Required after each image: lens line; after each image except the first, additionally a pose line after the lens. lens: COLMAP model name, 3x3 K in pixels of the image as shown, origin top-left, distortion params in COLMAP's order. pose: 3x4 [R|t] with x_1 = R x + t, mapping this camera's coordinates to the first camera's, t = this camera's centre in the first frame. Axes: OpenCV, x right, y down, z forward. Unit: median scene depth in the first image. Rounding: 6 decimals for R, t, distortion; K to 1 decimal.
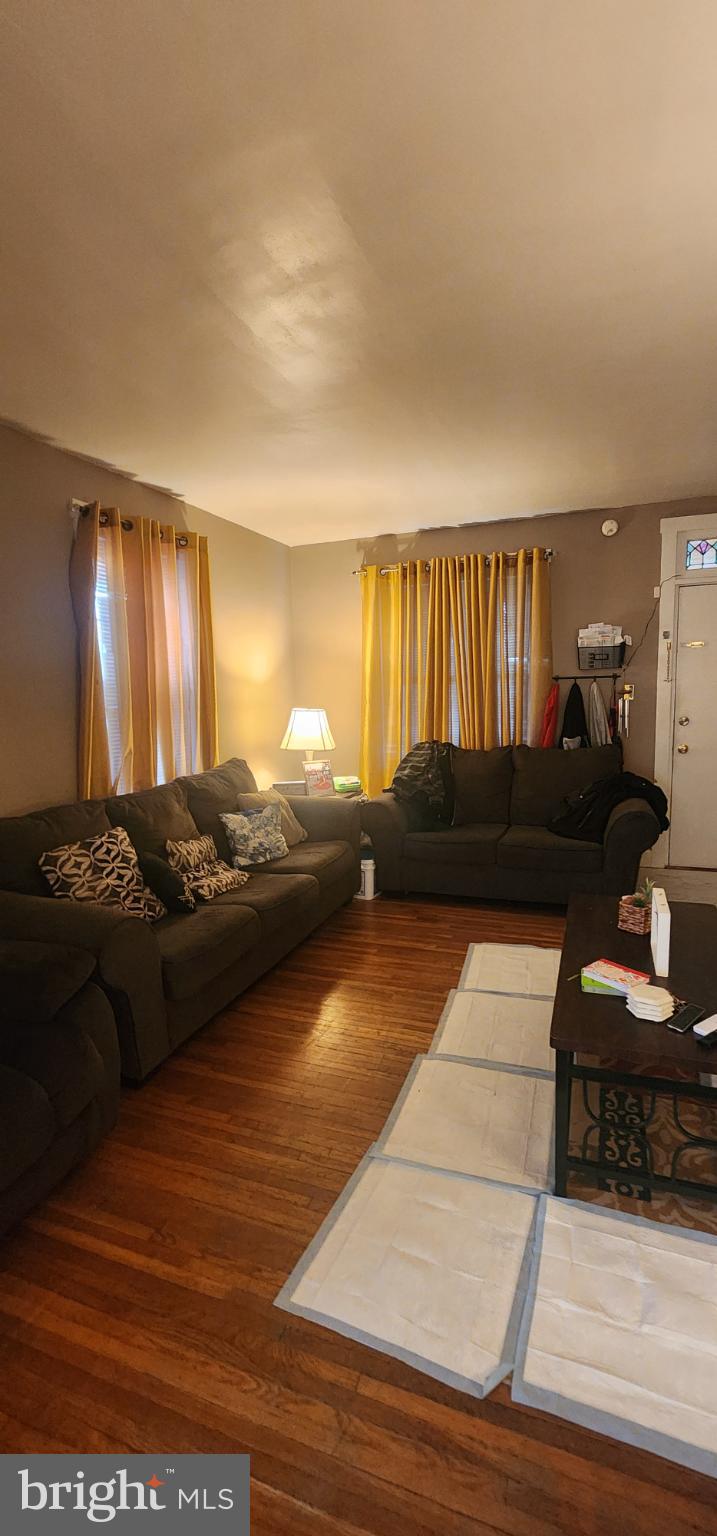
lens RADIAL K [[639.9, 0, 342.5], [0, 639.9, 772.3], [0, 0, 1]] dist [-0.004505, 0.001357]
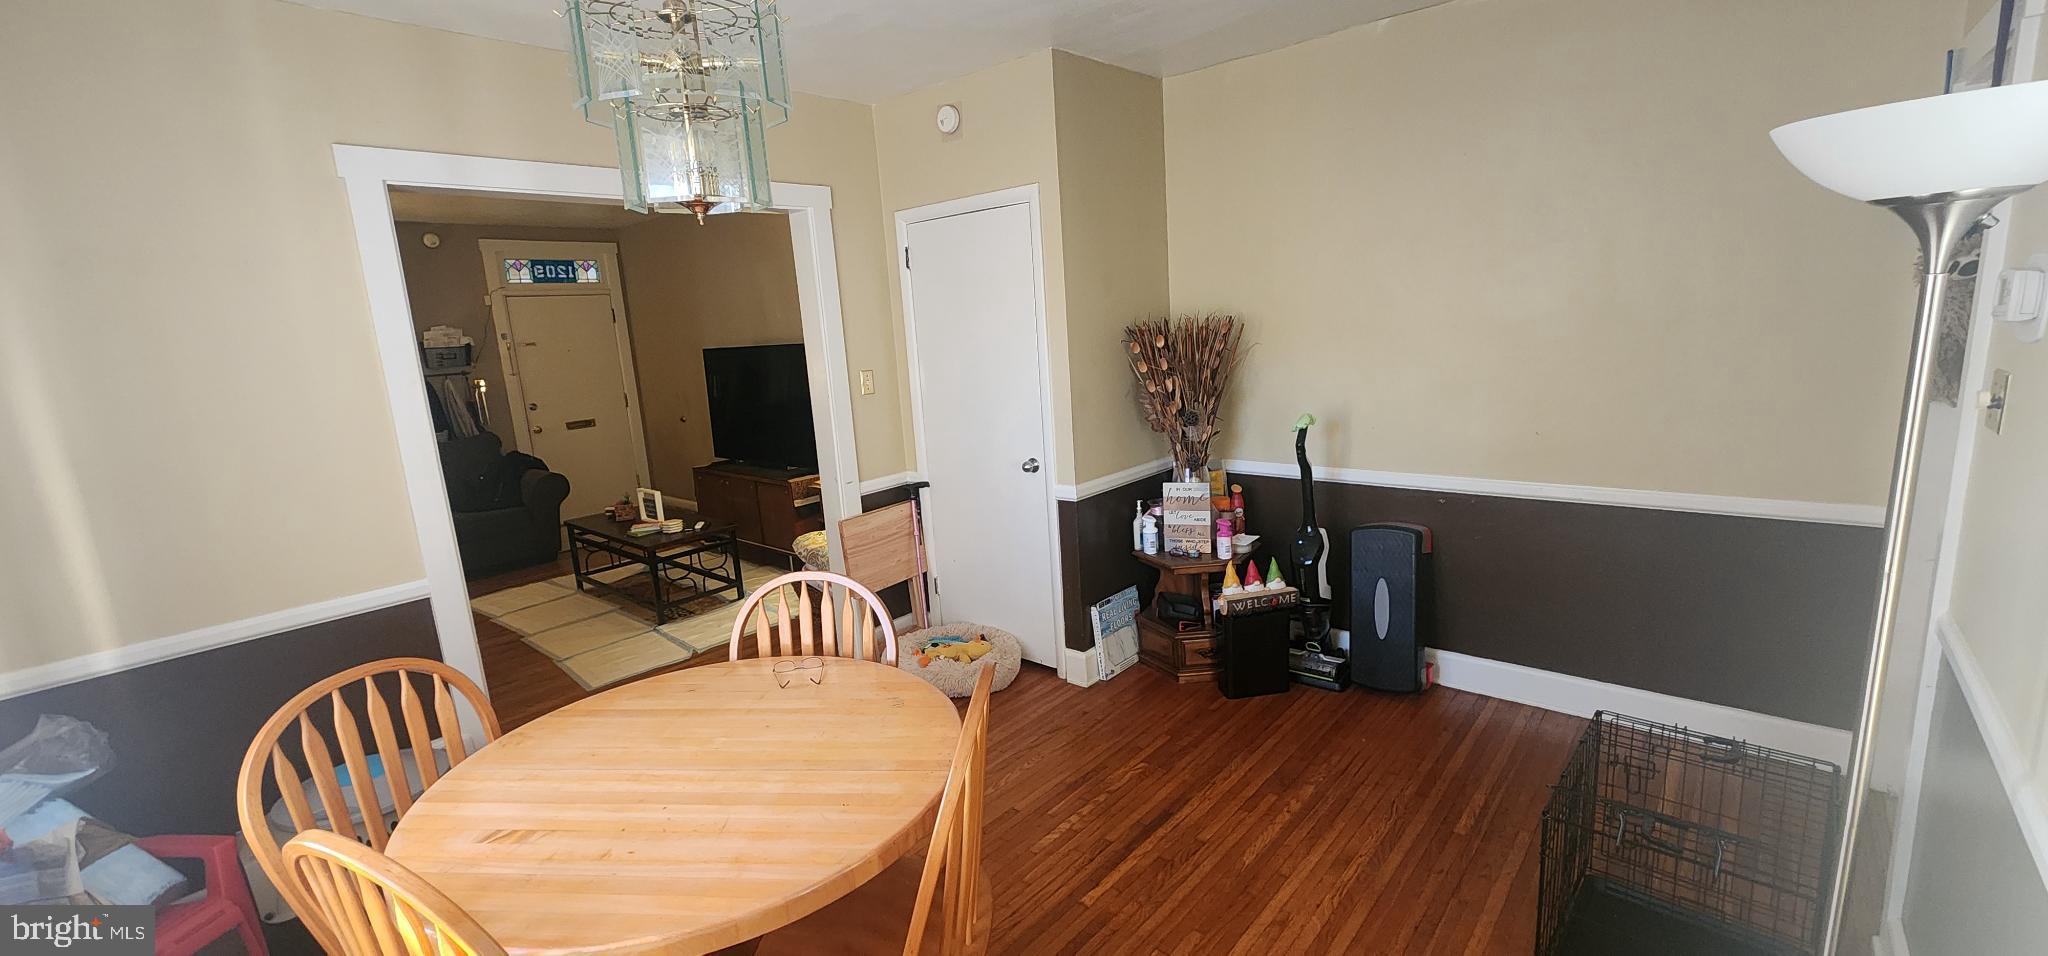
lens RADIAL K [[853.2, 0, 1036.4], [0, 853.2, 483.8], [0, 0, 1]] dist [-0.004505, 0.001357]
pose [[0.338881, -0.171923, 0.924988, -0.754242], [0.172423, 0.977859, 0.118580, 0.041144], [-0.924895, 0.119305, 0.361021, -0.514691]]
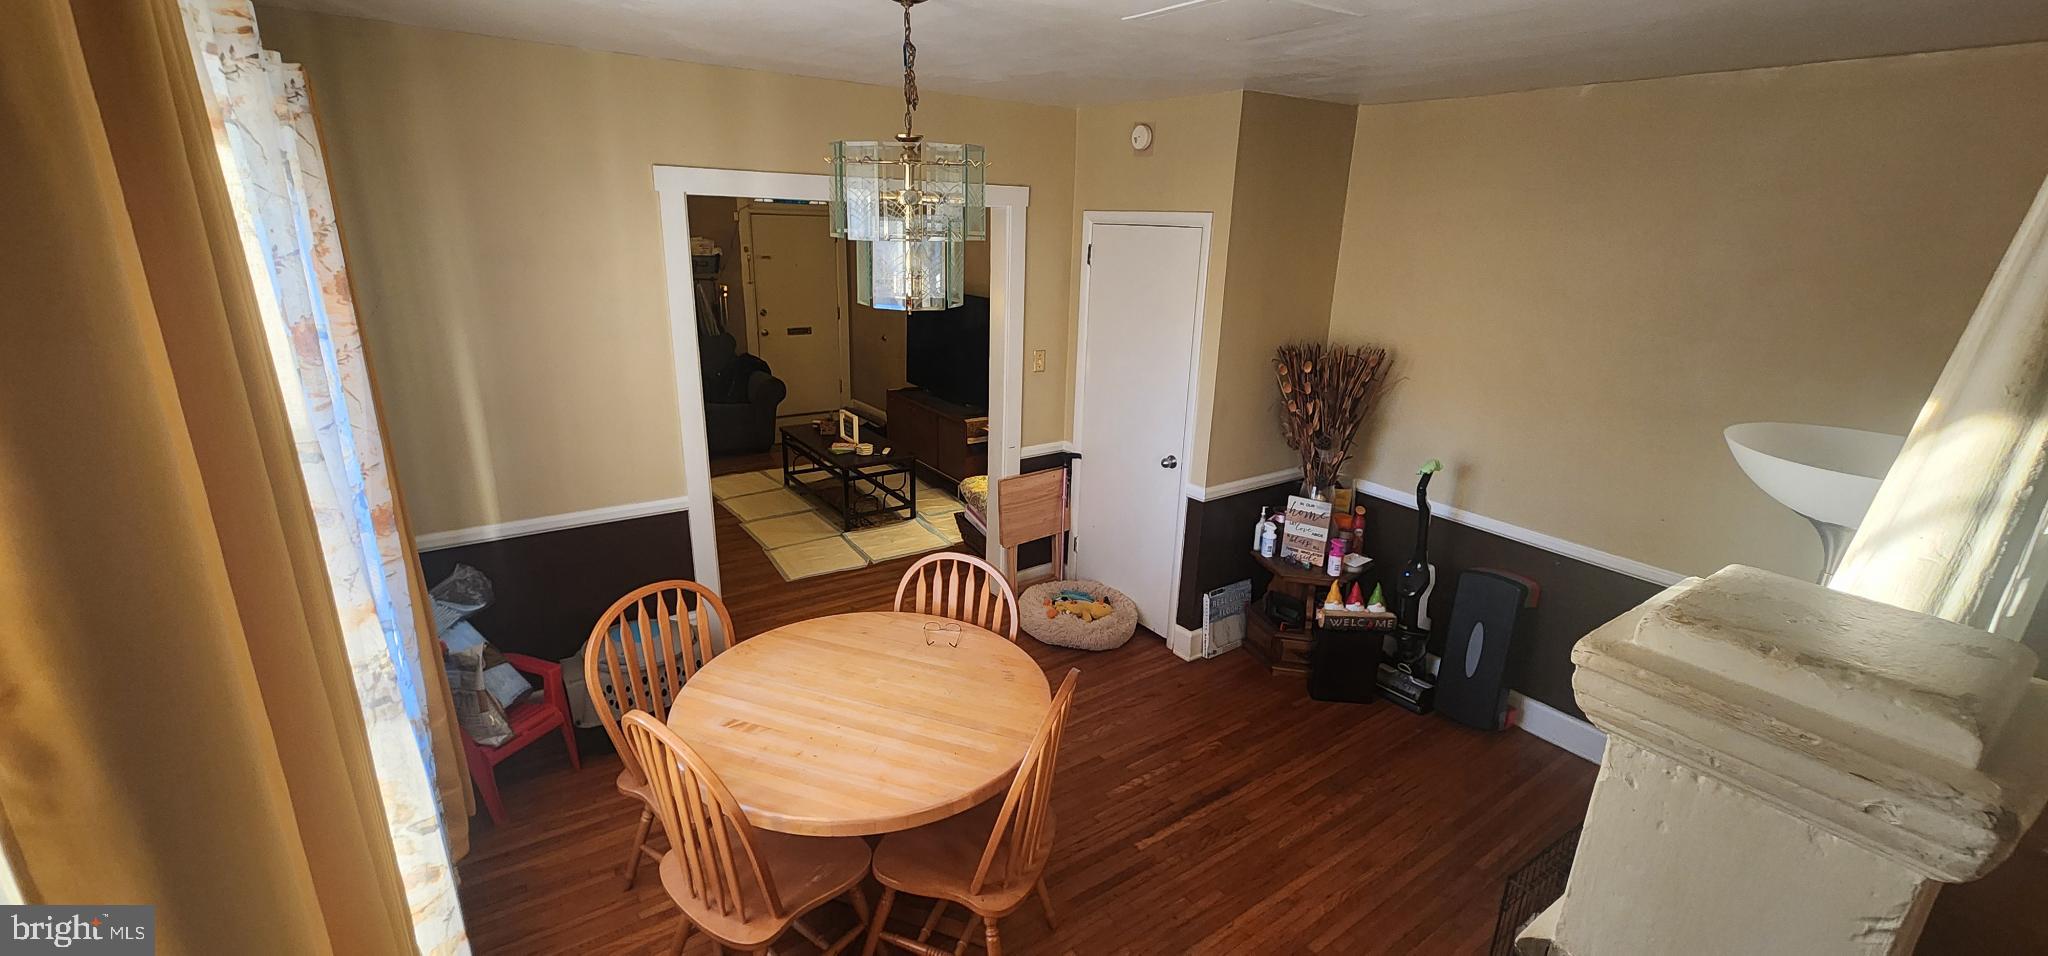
lens RADIAL K [[853.2, 0, 1027.4], [0, 853.2, 494.2], [0, 0, 1]] dist [-0.004505, 0.001357]
pose [[0.551505, -0.209468, 0.807444, -0.831303], [0.061419, 0.975528, 0.211121, -0.058103], [-0.831908, -0.066842, 0.550874, -0.603679]]
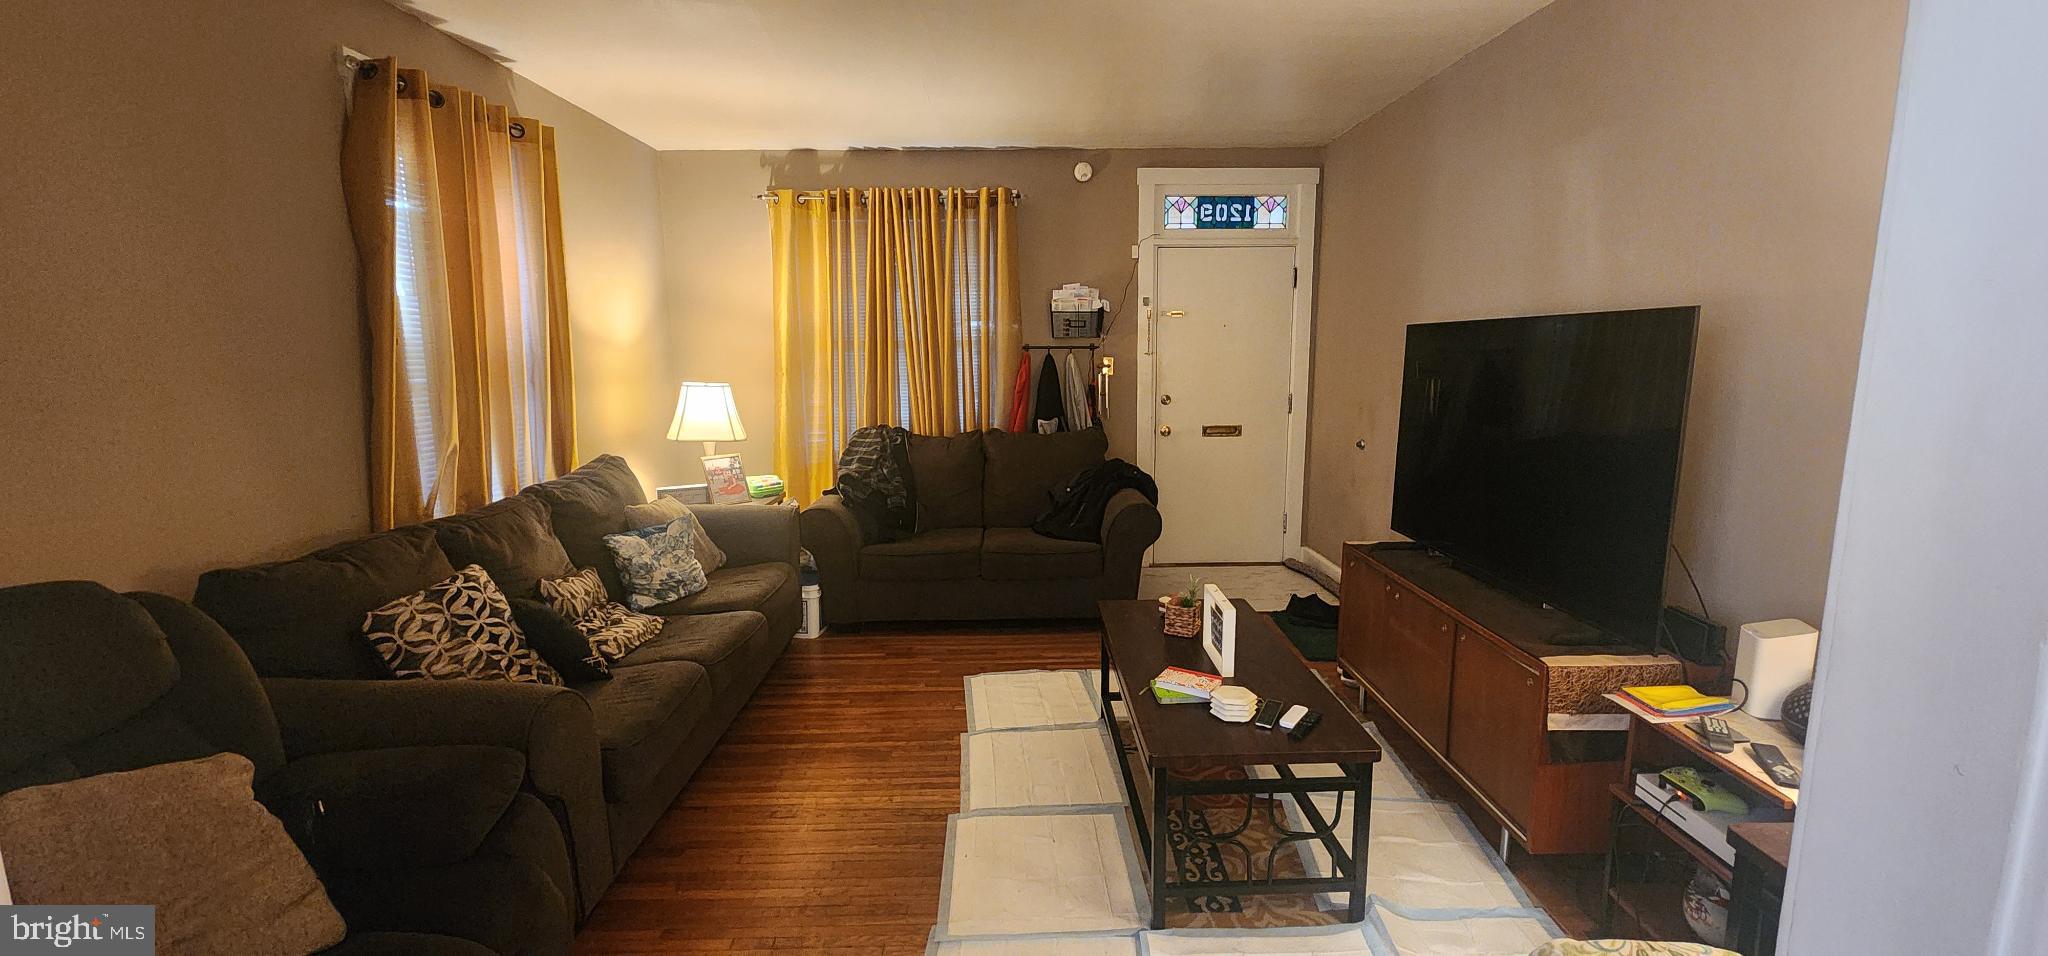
lens RADIAL K [[853.2, 0, 1016.3], [0, 853.2, 473.7], [0, 0, 1]] dist [-0.004505, 0.001357]
pose [[0.924755, -0.034621, 0.378986, -0.122433], [0.030587, 0.999393, 0.016662, -0.004043], [-0.379333, -0.003816, 0.925252, -0.018143]]
